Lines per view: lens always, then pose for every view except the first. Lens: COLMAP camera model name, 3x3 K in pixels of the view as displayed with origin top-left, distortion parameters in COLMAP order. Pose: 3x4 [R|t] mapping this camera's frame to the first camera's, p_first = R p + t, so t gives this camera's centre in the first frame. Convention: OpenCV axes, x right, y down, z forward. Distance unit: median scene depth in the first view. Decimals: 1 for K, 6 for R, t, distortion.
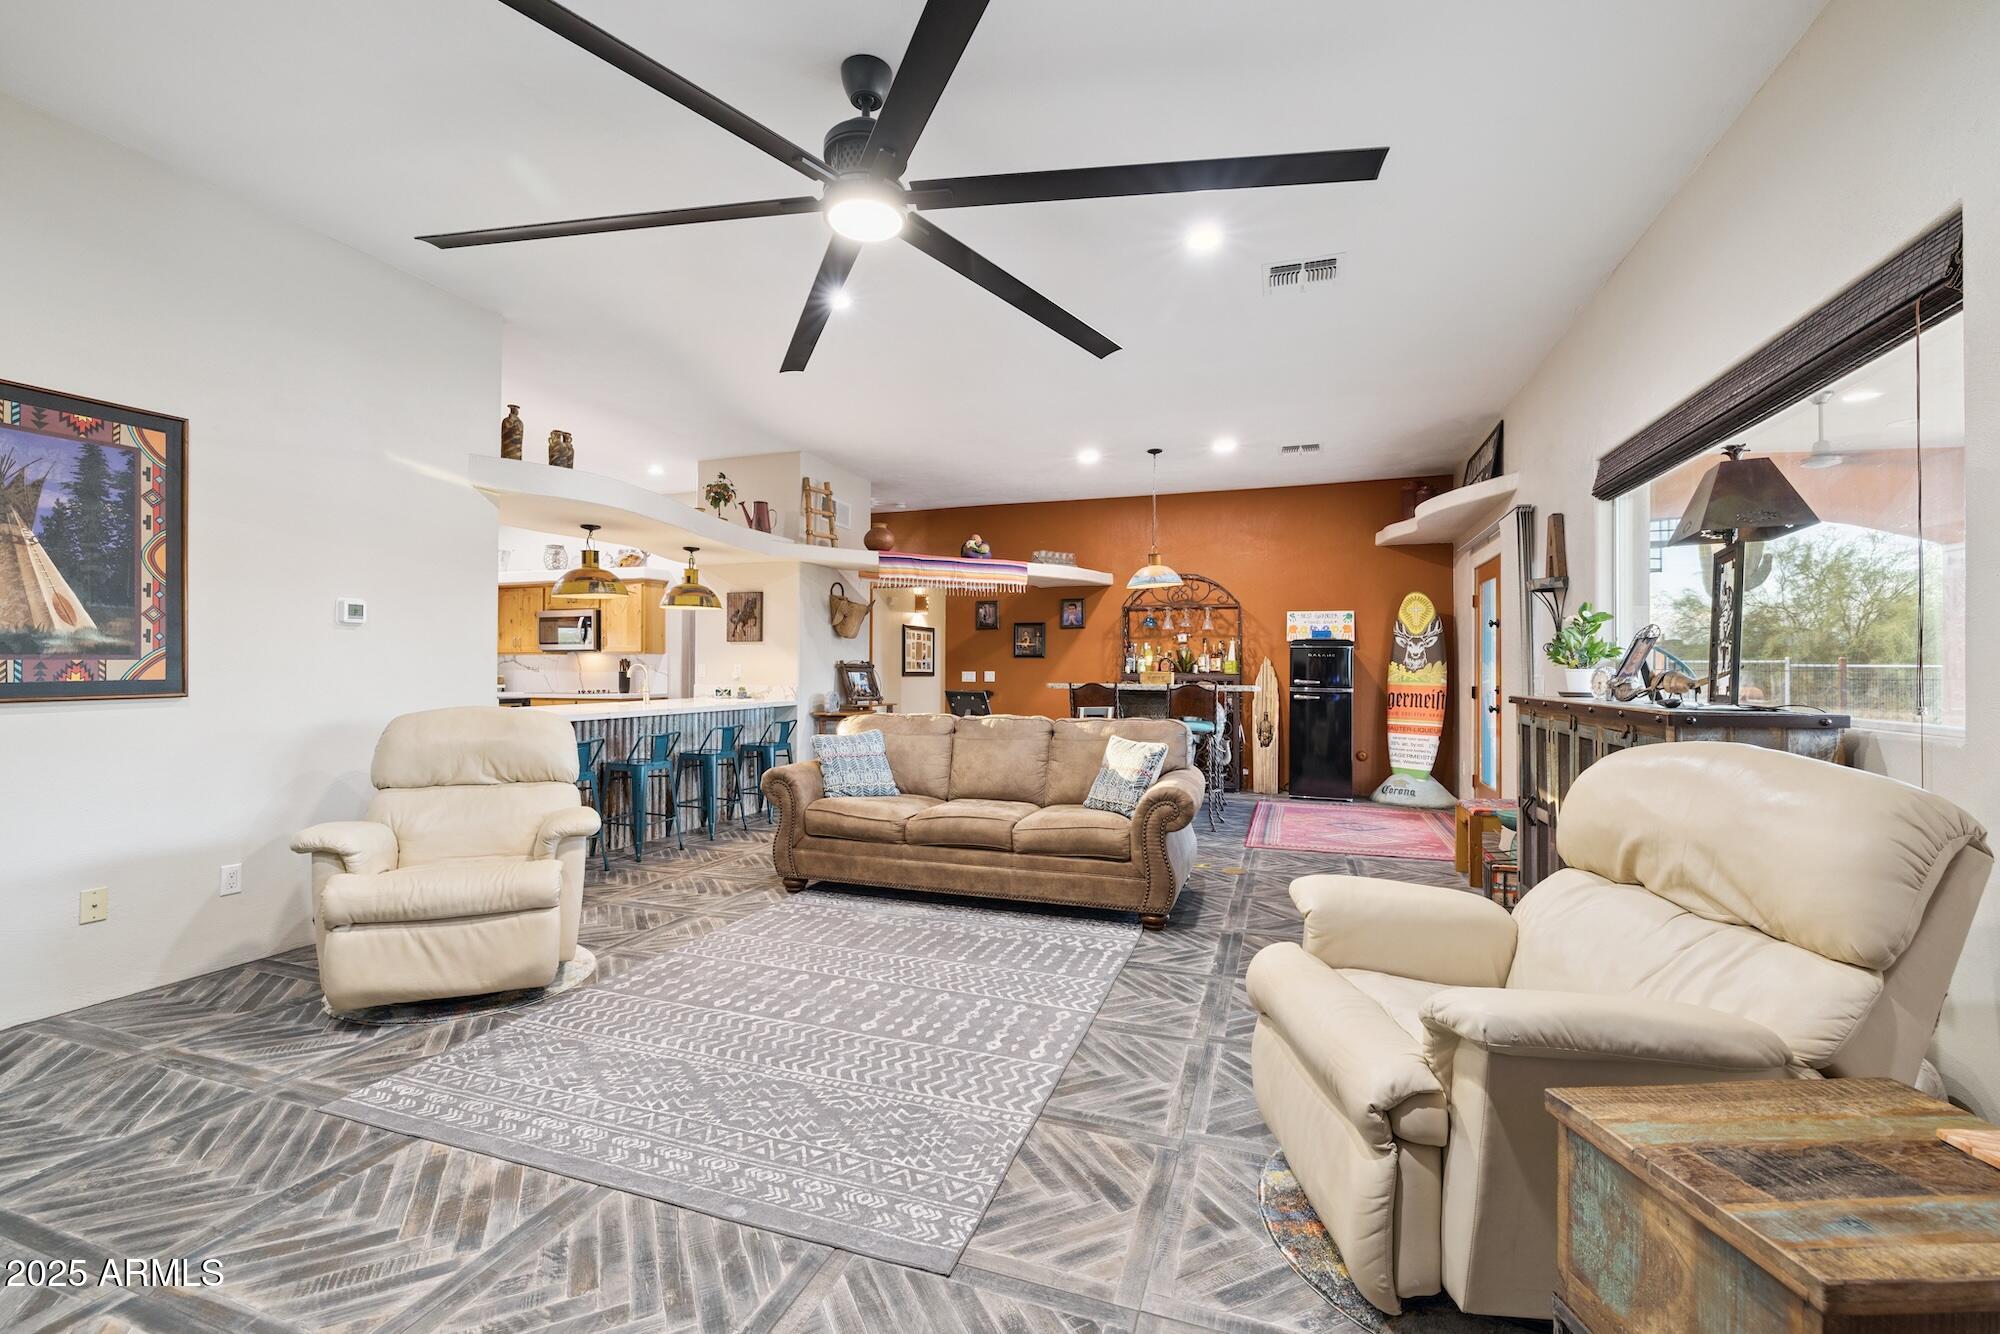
lens RADIAL K [[844.8, 0, 1000.0], [0, 844.8, 667.0], [0, 0, 1]] dist [-0.001495, -0.000108]
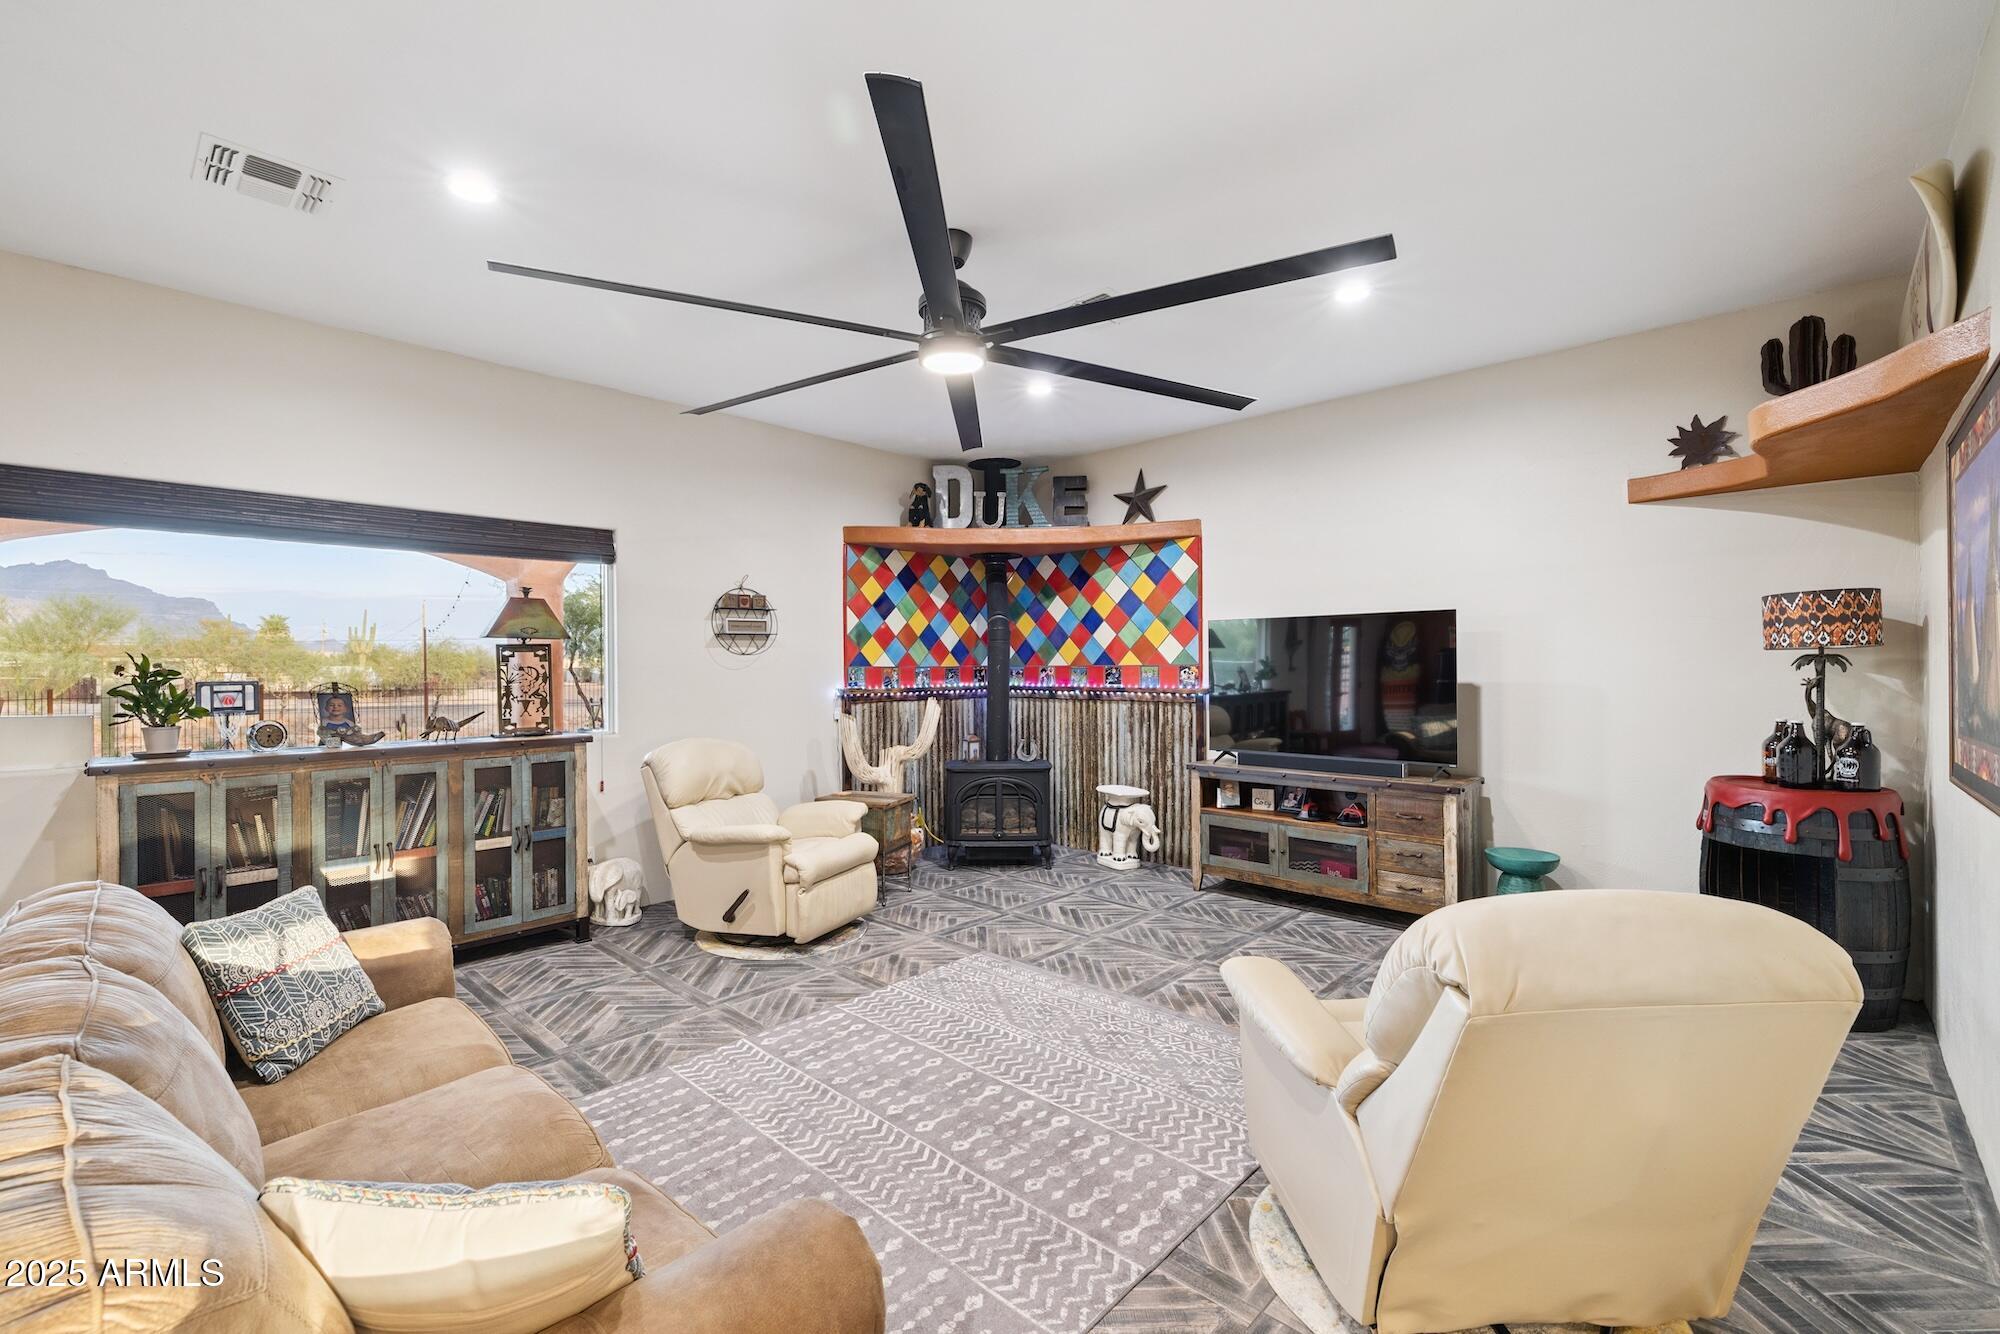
lens RADIAL K [[844.8, 0, 1000.0], [0, 844.8, 667.0], [0, 0, 1]] dist [-0.001495, -0.000108]
pose [[-0.915718, -0.000931, 0.401820, -0.814817], [-0.000545, 0.999999, 0.001076, -0.099075], [-0.401821, 0.000766, -0.915718, 2.391281]]
